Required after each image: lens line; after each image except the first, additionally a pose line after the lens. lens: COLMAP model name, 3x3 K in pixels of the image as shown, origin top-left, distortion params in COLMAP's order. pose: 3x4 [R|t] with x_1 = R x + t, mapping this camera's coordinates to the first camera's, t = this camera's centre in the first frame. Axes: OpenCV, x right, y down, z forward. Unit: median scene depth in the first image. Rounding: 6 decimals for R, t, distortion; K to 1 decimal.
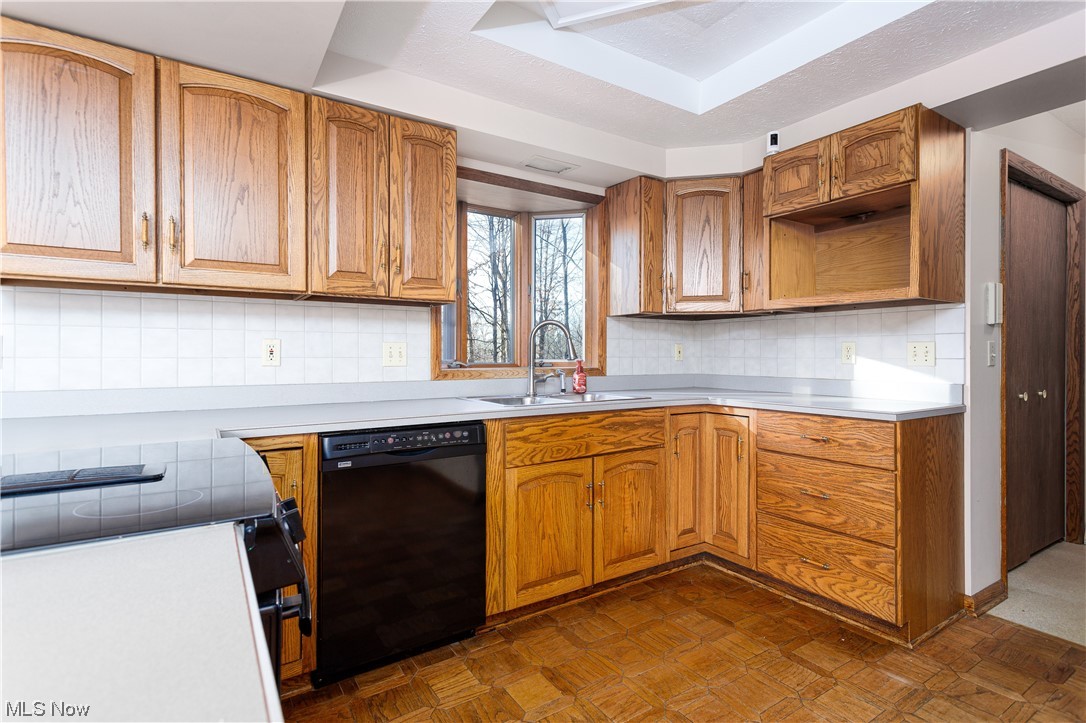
lens RADIAL K [[530.5, 0, 544.7], [0, 530.5, 359.0], [0, 0, 1]] dist [0.000644, -0.000326]
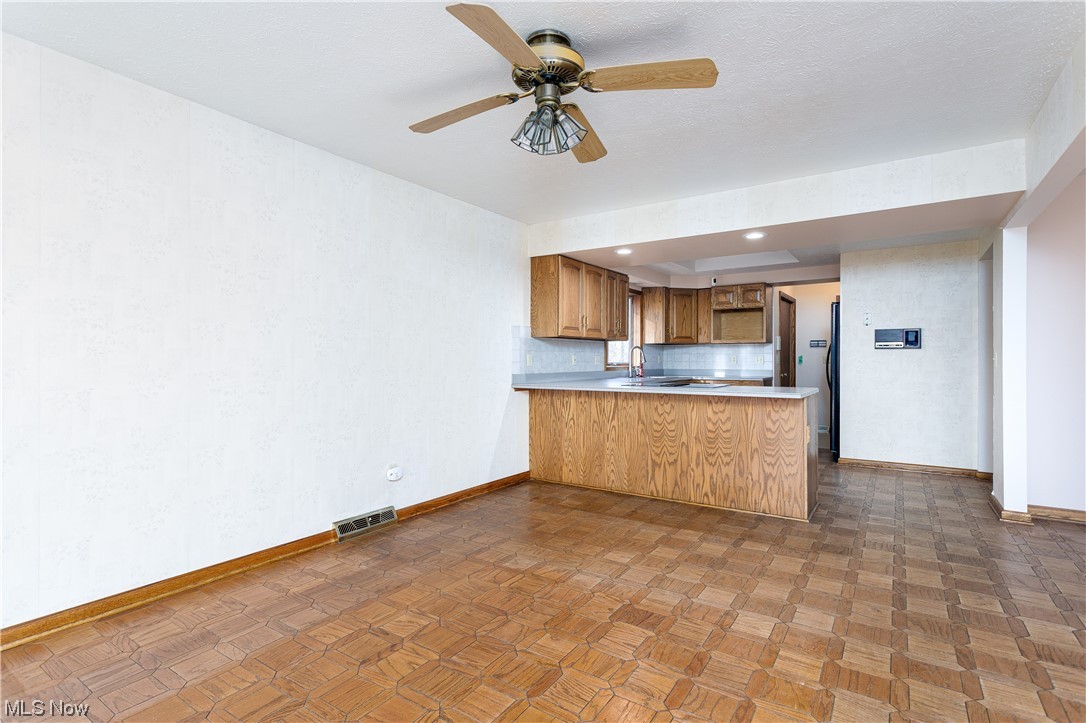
lens RADIAL K [[530.5, 0, 544.7], [0, 530.5, 359.0], [0, 0, 1]] dist [0.000644, -0.000326]
pose [[0.916507, -0.003169, 0.400006, -1.496657], [0.005810, 0.999969, -0.005391, -0.007627], [-0.399976, 0.007265, 0.916497, -1.164778]]
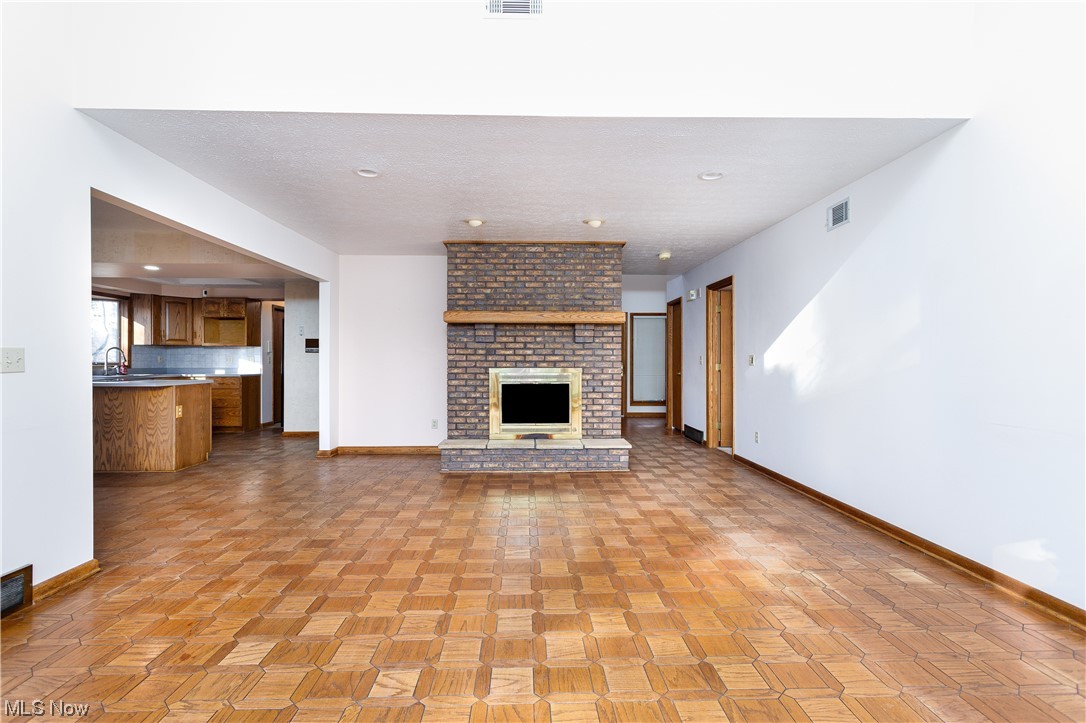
lens RADIAL K [[530.5, 0, 544.7], [0, 530.5, 359.0], [0, 0, 1]] dist [0.000644, -0.000326]
pose [[0.507179, -0.001798, 0.861839, -1.326352], [0.004906, 0.999988, -0.000800, -0.004465], [-0.861827, 0.004634, 0.507182, -2.450735]]
